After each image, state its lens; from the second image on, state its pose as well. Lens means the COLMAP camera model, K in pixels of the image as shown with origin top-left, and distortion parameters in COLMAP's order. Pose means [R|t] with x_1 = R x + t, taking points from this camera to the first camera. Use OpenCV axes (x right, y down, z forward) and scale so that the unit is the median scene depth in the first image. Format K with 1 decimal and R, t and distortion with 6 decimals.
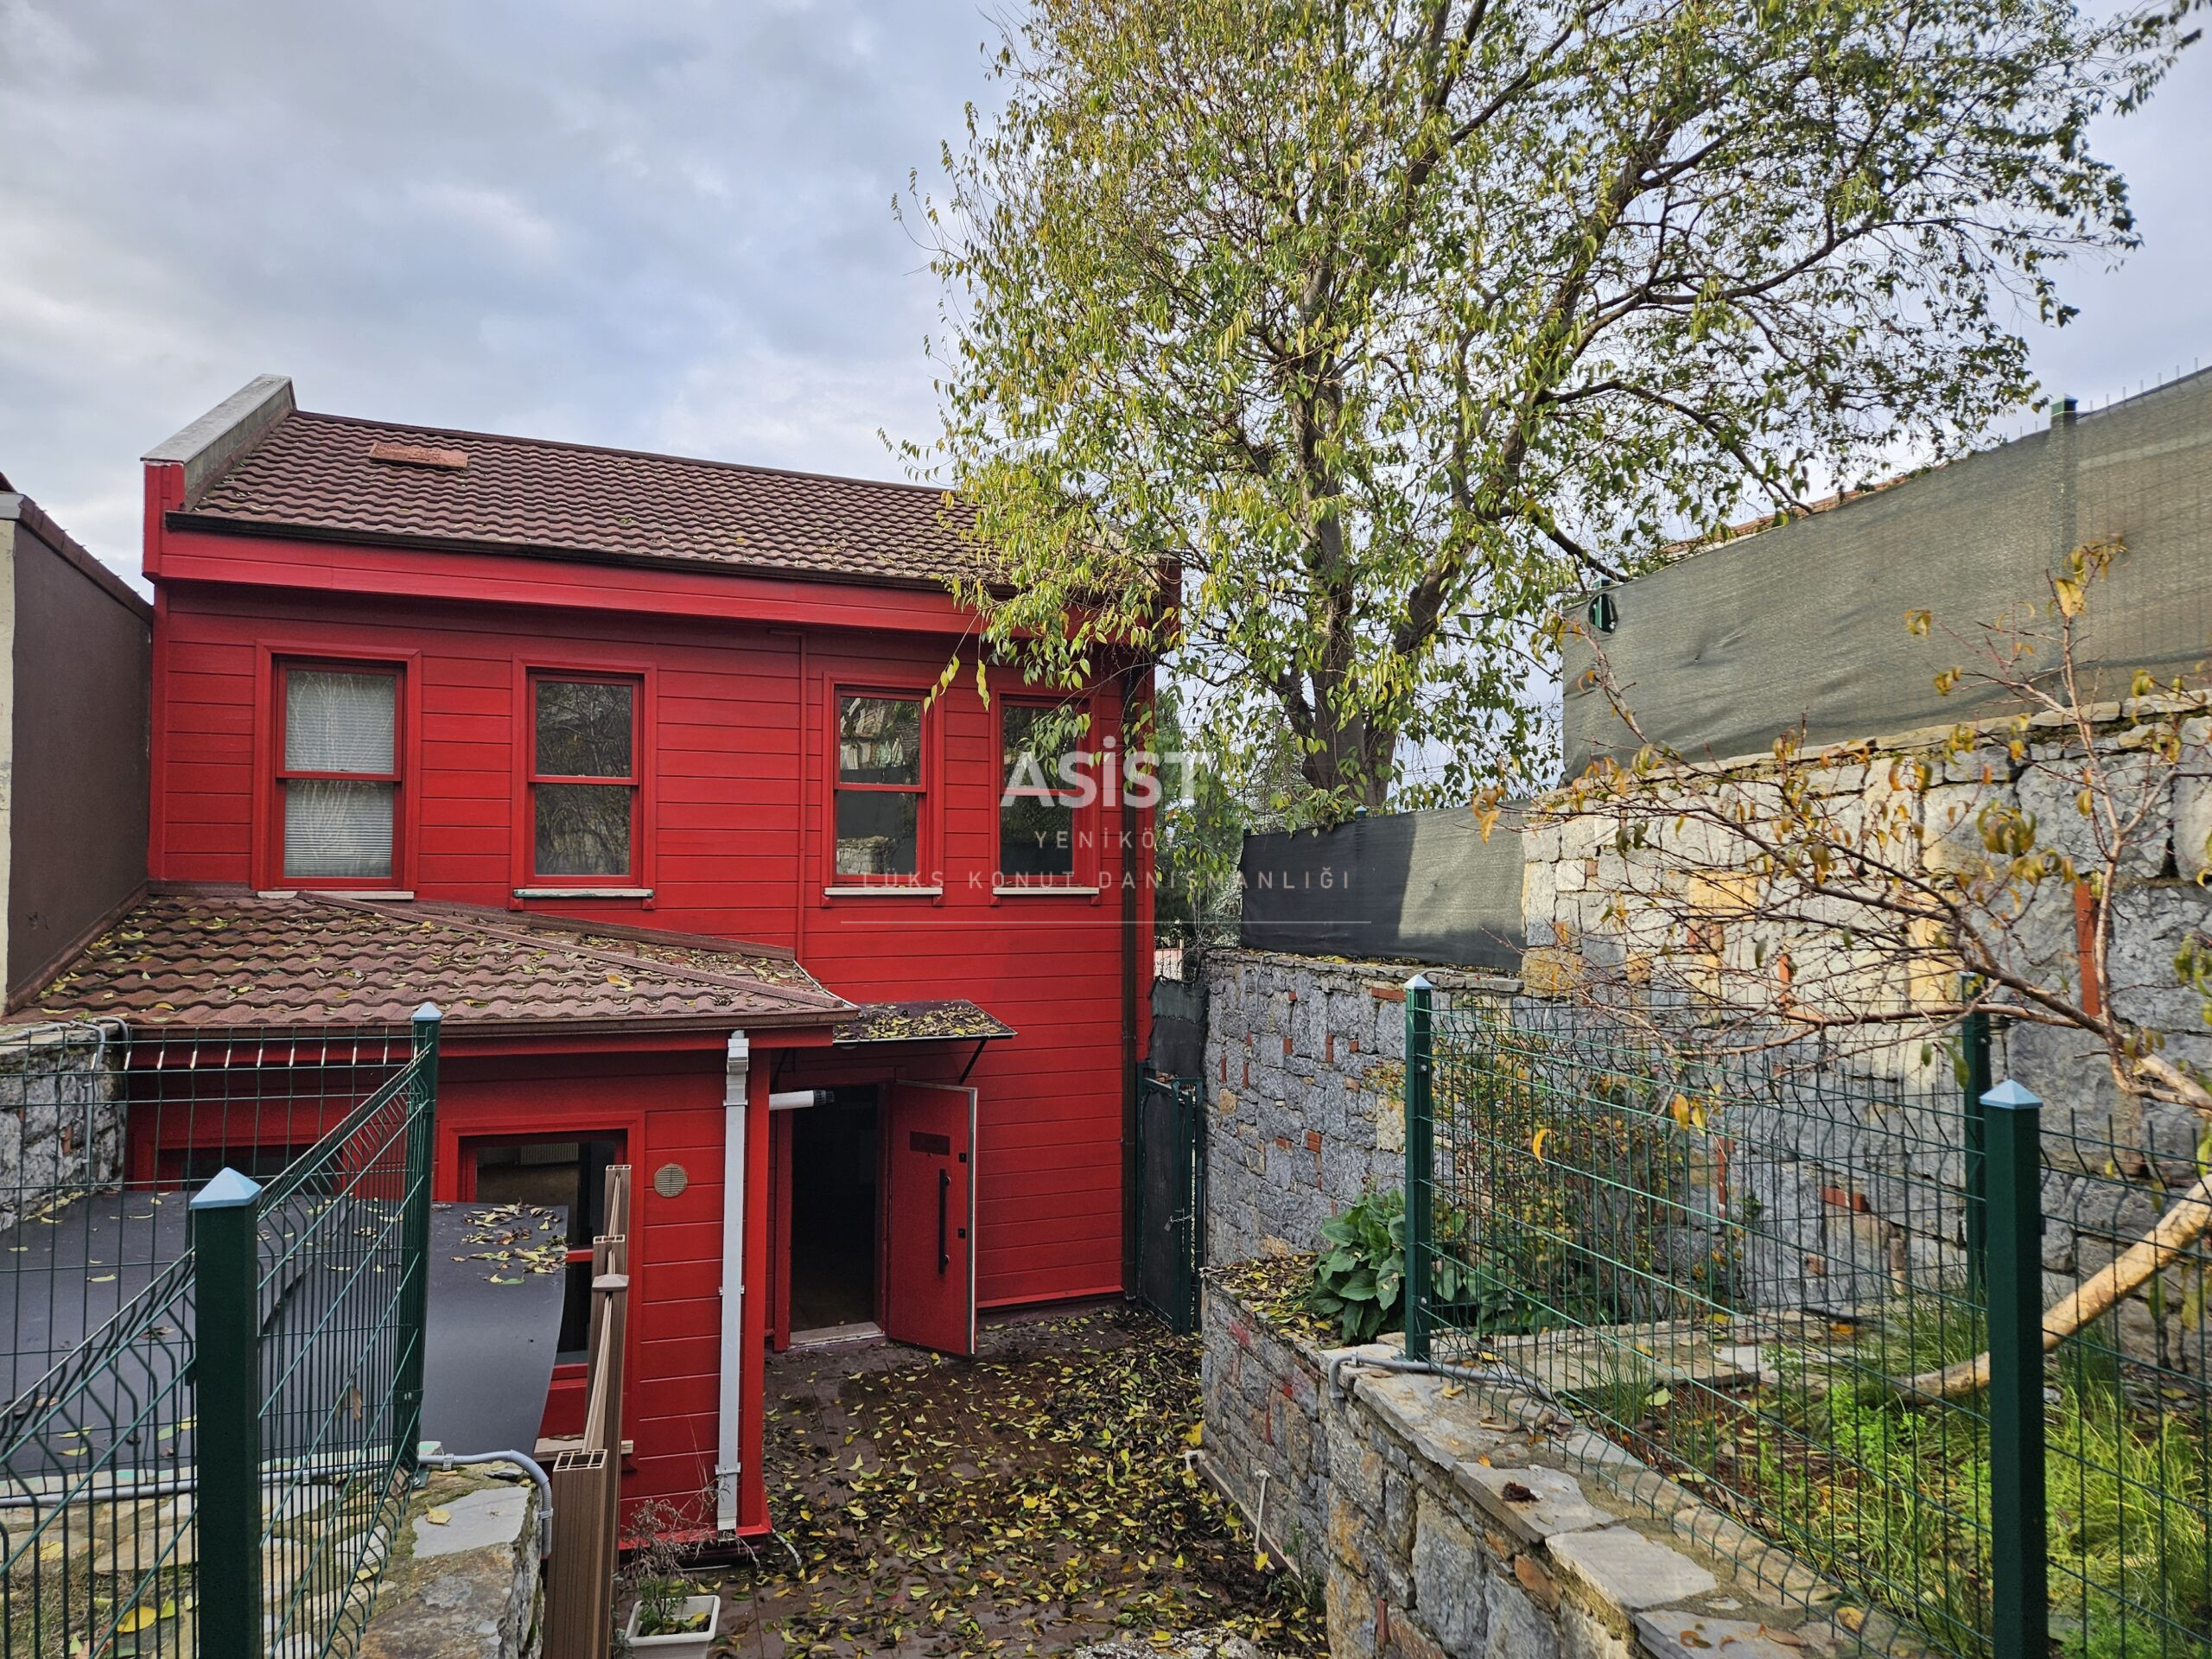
lens RADIAL K [[1434.0, 0, 1106.0], [0, 1434.0, 829.5], [0, 0, 1]] dist [0.057592, -0.056140]
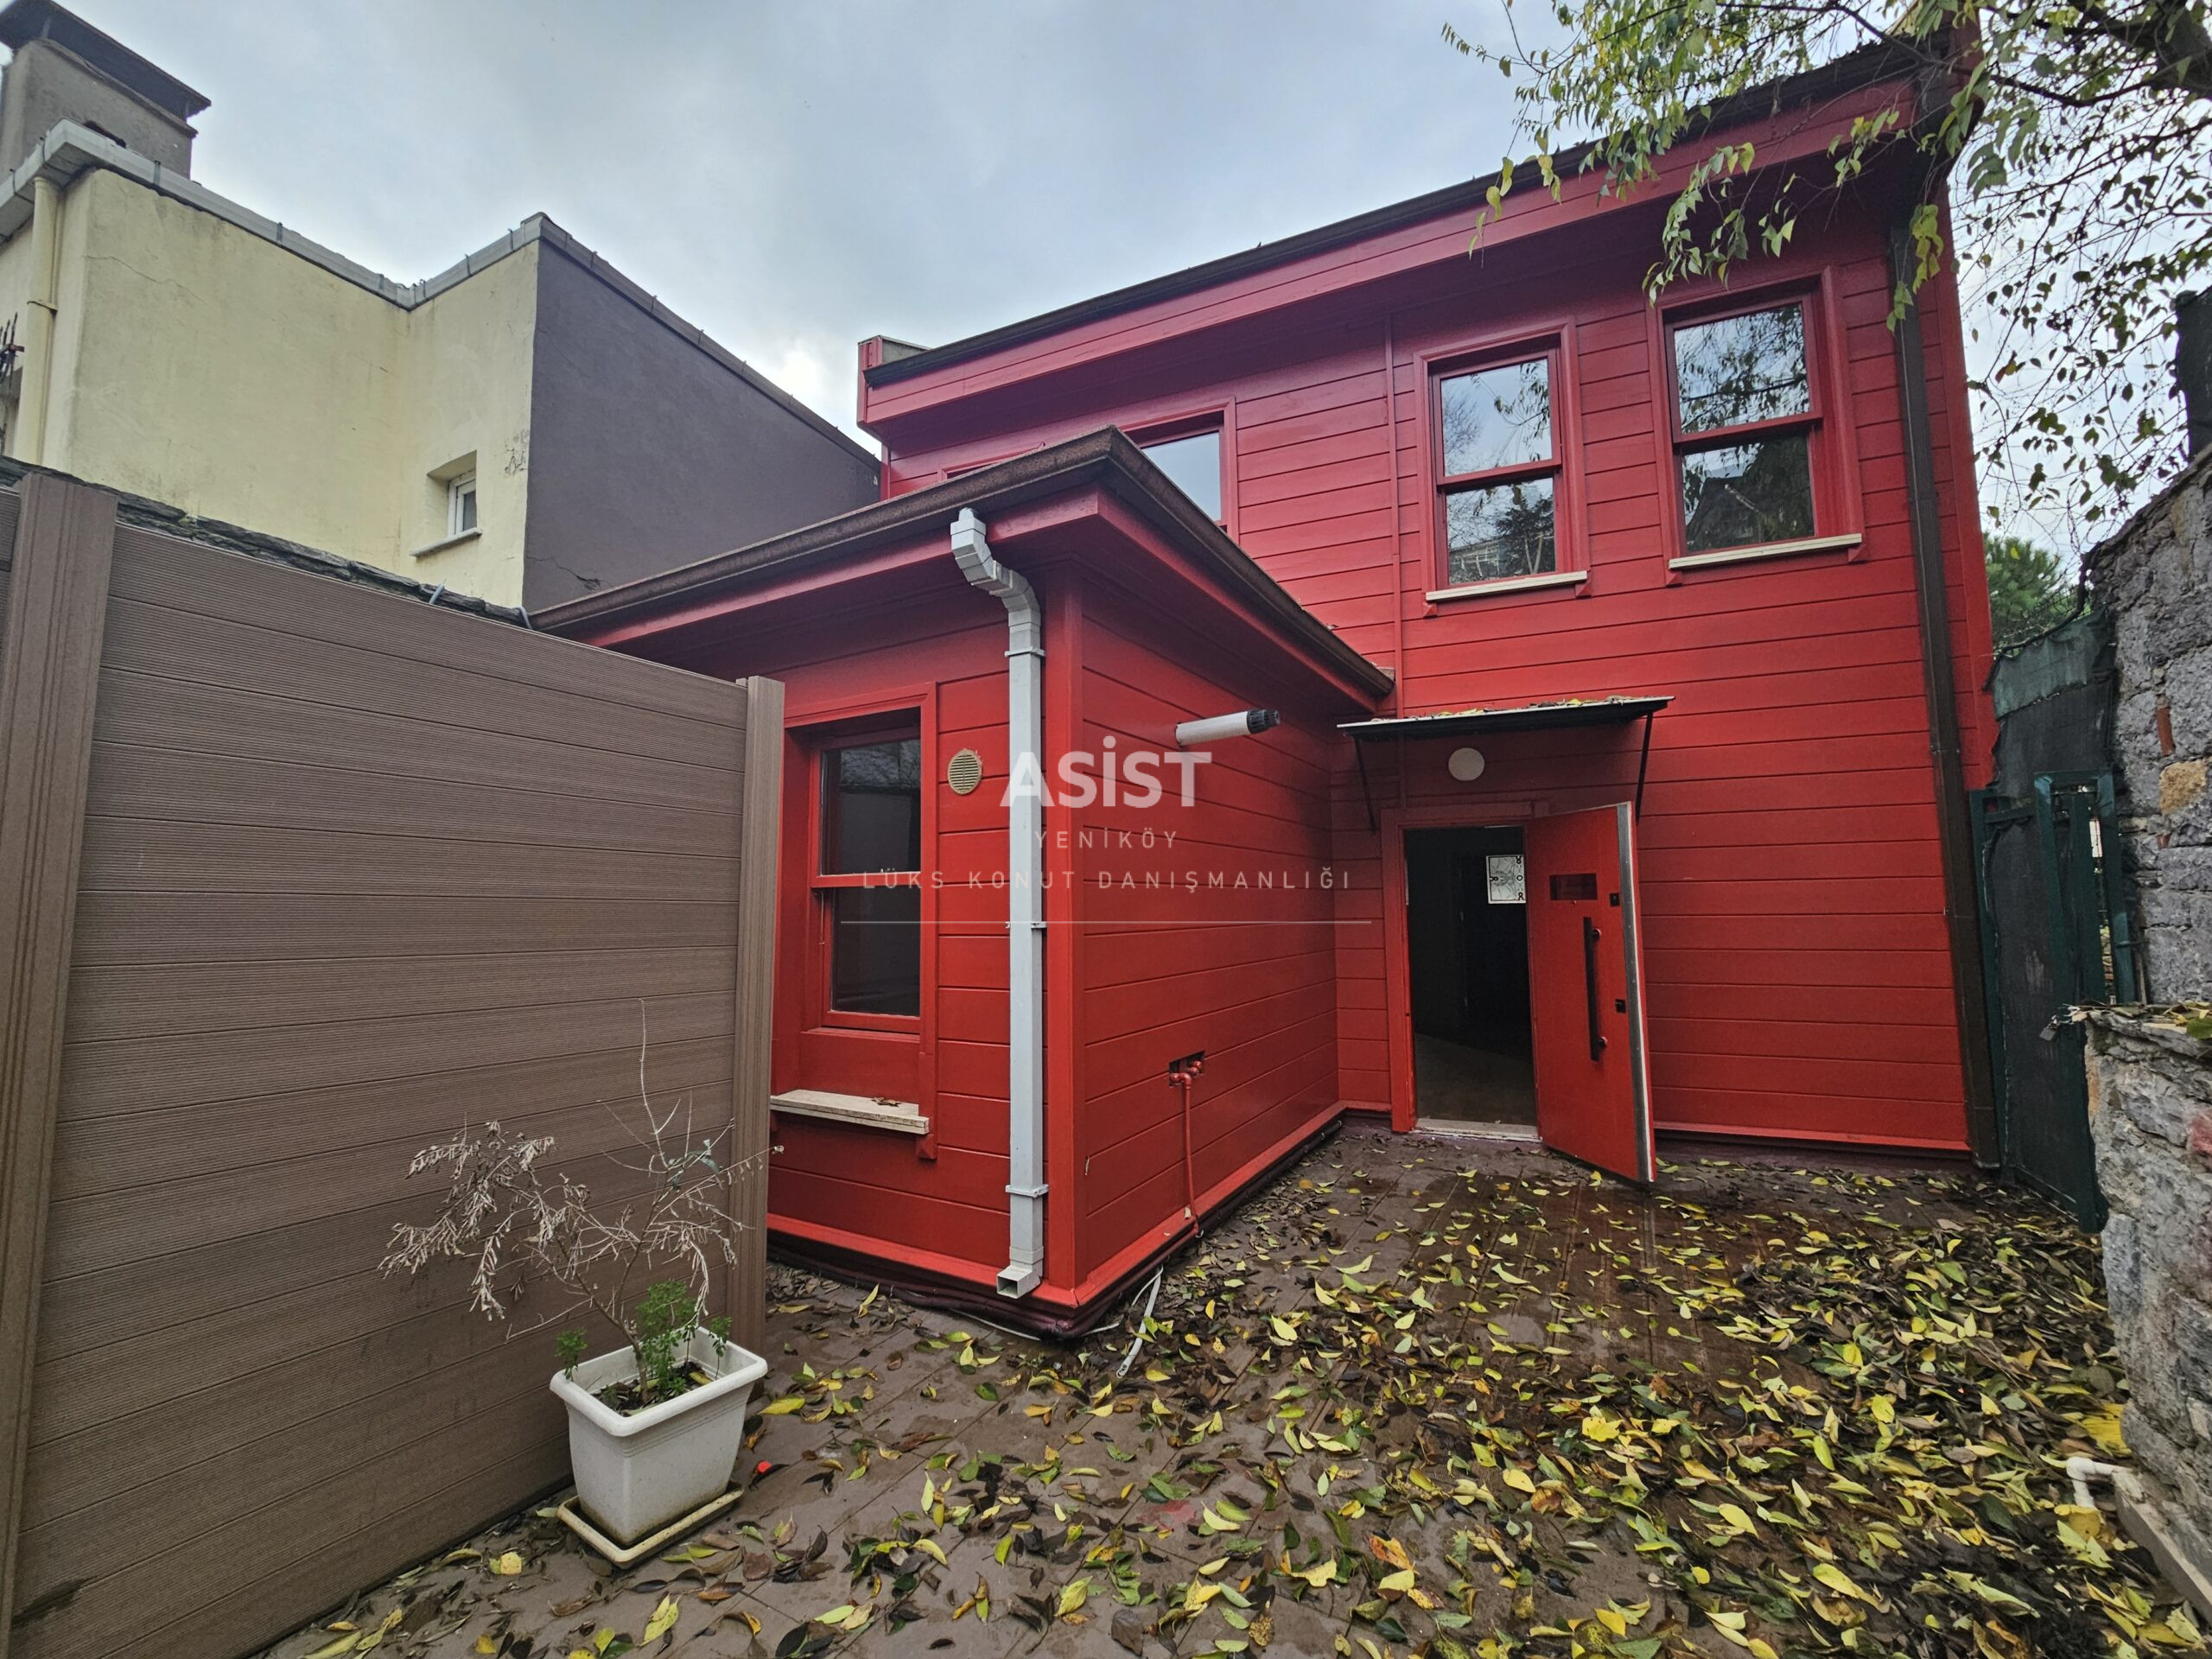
lens RADIAL K [[911.3, 0, 1113.5], [0, 911.3, 828.5], [0, 0, 1]] dist [0.002192, 0.000984]
pose [[0.692485, -0.076676, -0.717346, 0.064305], [0.044244, 0.996978, -0.063854, 0.249057], [0.720074, 0.012480, 0.693785, 0.601982]]
